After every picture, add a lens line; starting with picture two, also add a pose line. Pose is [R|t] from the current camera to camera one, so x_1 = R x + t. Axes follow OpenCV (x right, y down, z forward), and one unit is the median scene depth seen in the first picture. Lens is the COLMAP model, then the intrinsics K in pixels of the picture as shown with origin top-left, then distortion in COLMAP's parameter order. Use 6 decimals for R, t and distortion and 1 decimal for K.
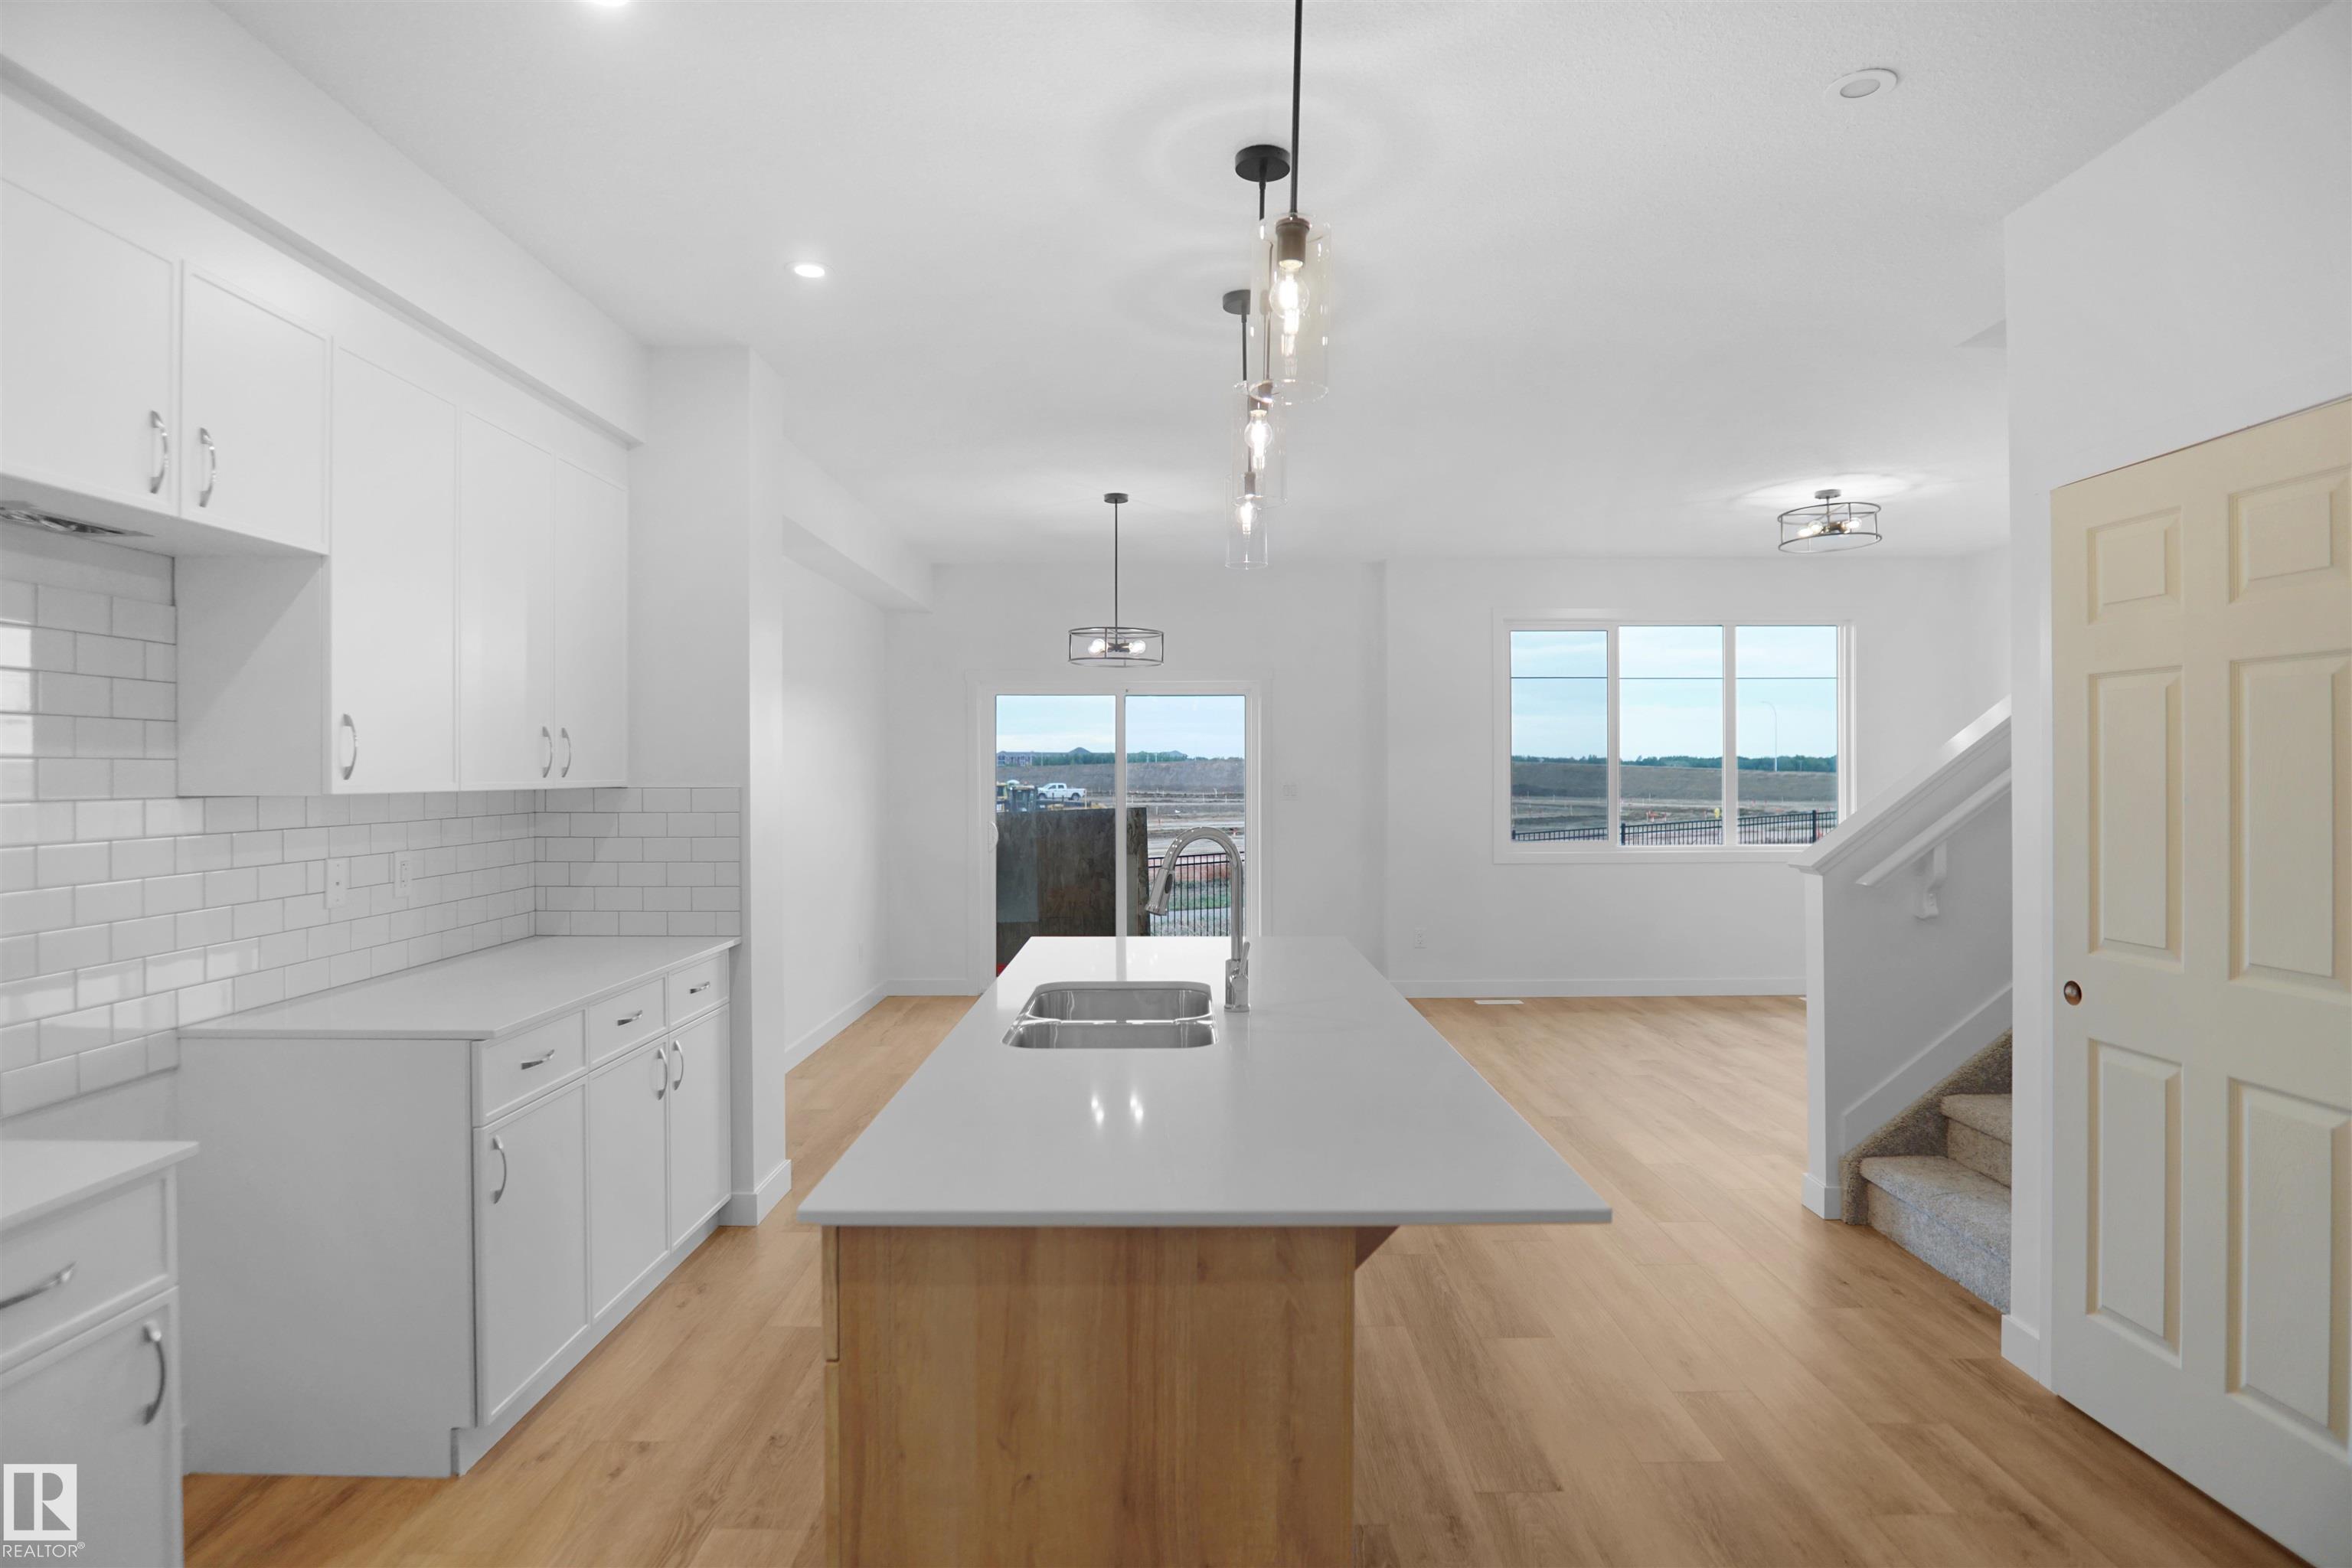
lens RADIAL K [[1258.6, 0, 1176.0], [0, 1258.6, 784.0], [0, 0, 1]] dist [-0.027914, 0.000299]
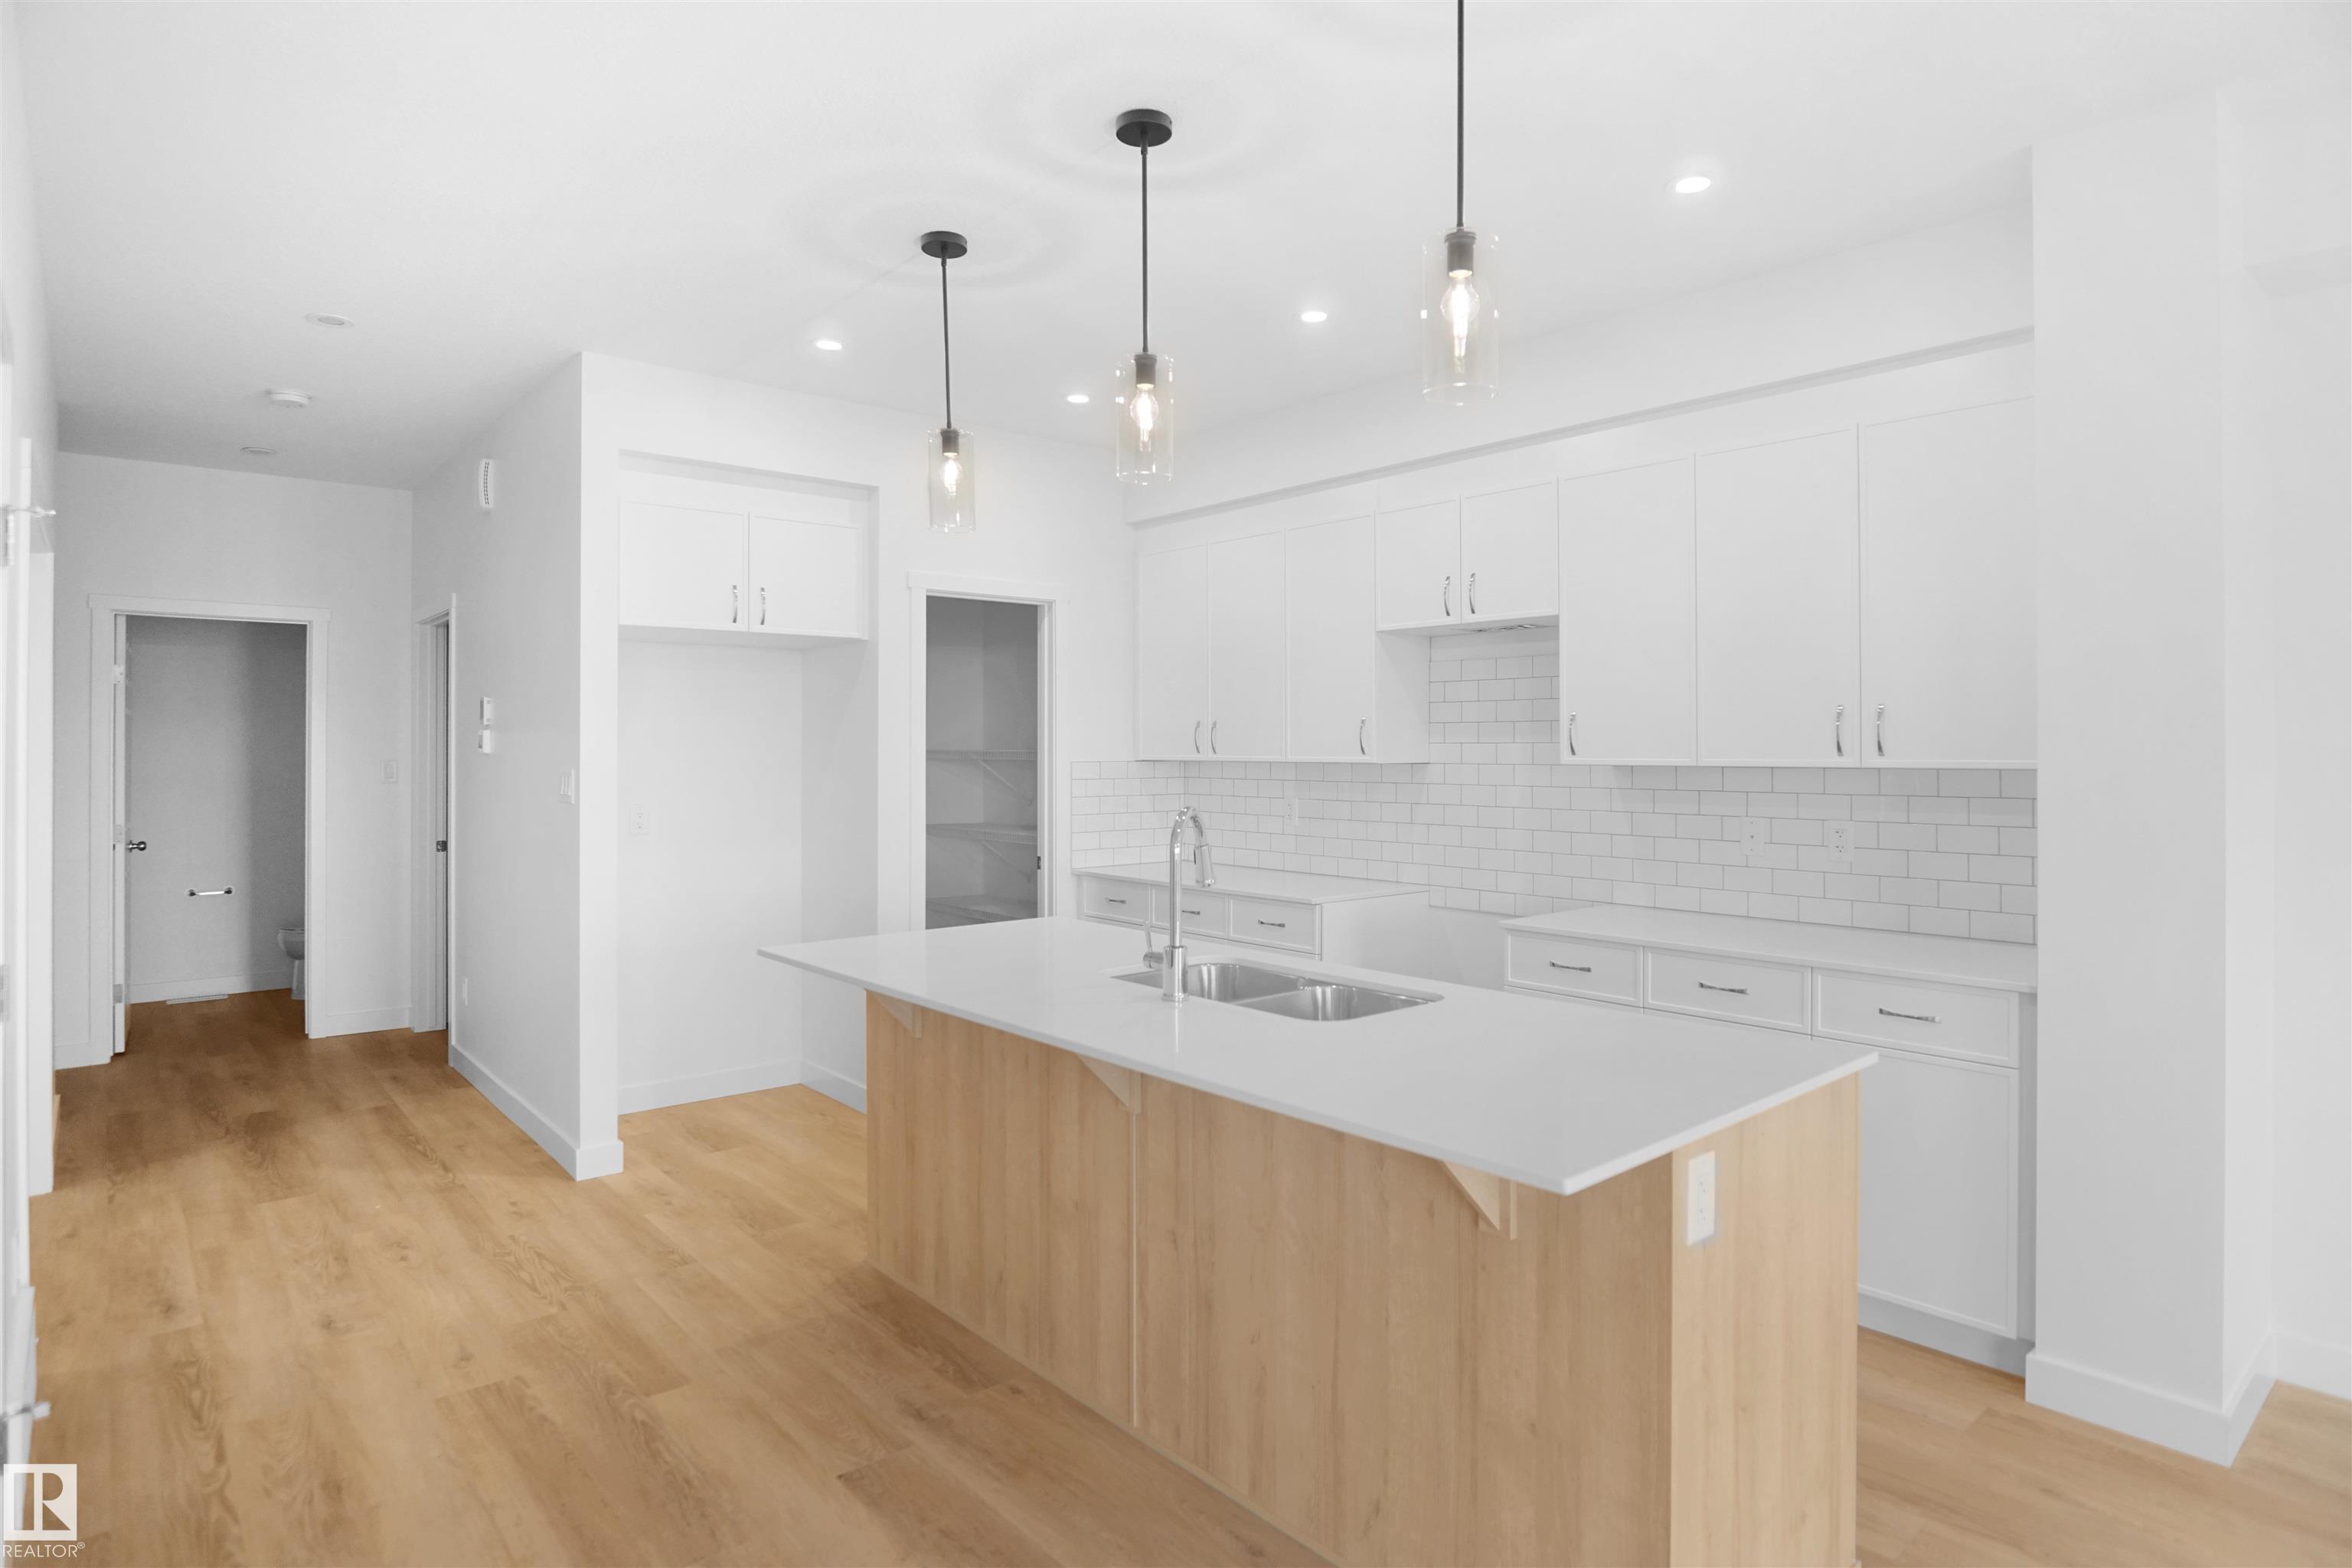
lens RADIAL K [[1258.6, 0, 1176.0], [0, 1258.6, 784.0], [0, 0, 1]] dist [-0.027914, 0.000299]
pose [[-0.760304, 0.017727, -0.649325, 0.710948], [-0.003936, 0.999483, 0.031895, -0.014522], [0.649555, 0.026806, -0.759842, 1.840574]]
